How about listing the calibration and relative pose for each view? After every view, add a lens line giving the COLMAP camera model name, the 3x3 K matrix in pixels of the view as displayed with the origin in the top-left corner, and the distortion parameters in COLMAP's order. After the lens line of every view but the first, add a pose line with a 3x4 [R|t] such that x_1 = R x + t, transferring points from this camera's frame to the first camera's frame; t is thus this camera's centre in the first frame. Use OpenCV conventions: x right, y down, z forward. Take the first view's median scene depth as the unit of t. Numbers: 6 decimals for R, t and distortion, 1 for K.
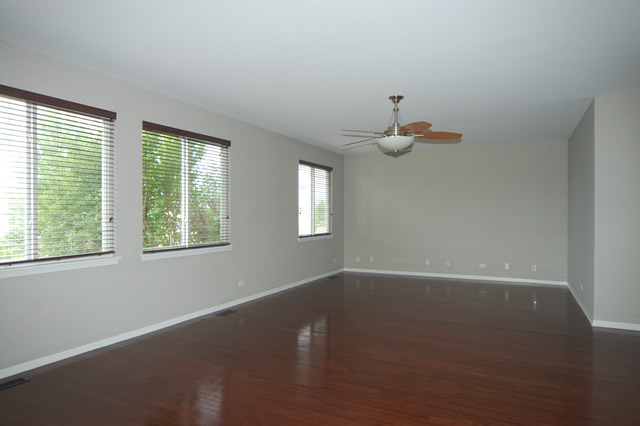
lens RADIAL K [[397.3, 0, 320.0], [0, 397.3, 213.0], [0, 0, 1]] dist [-0.003382, -0.003046]
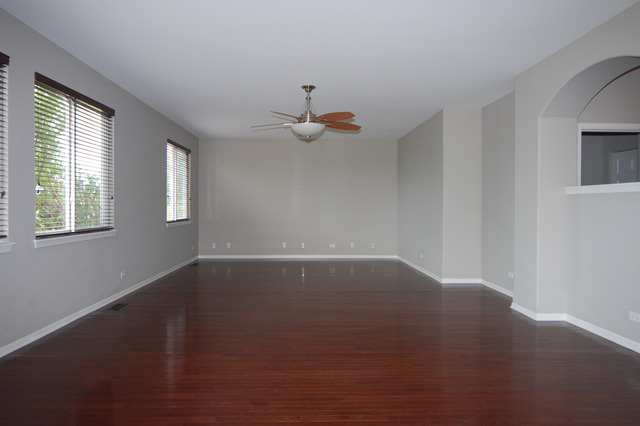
lens RADIAL K [[405.6, 0, 306.4], [0, 405.6, 204.3], [0, 0, 1]] dist [0.000717, -0.001024]
pose [[0.886431, 0.006184, 0.462820, -0.292790], [-0.006004, 0.999980, -0.001863, 0.027021], [-0.462822, -0.001128, 0.886450, 0.023117]]
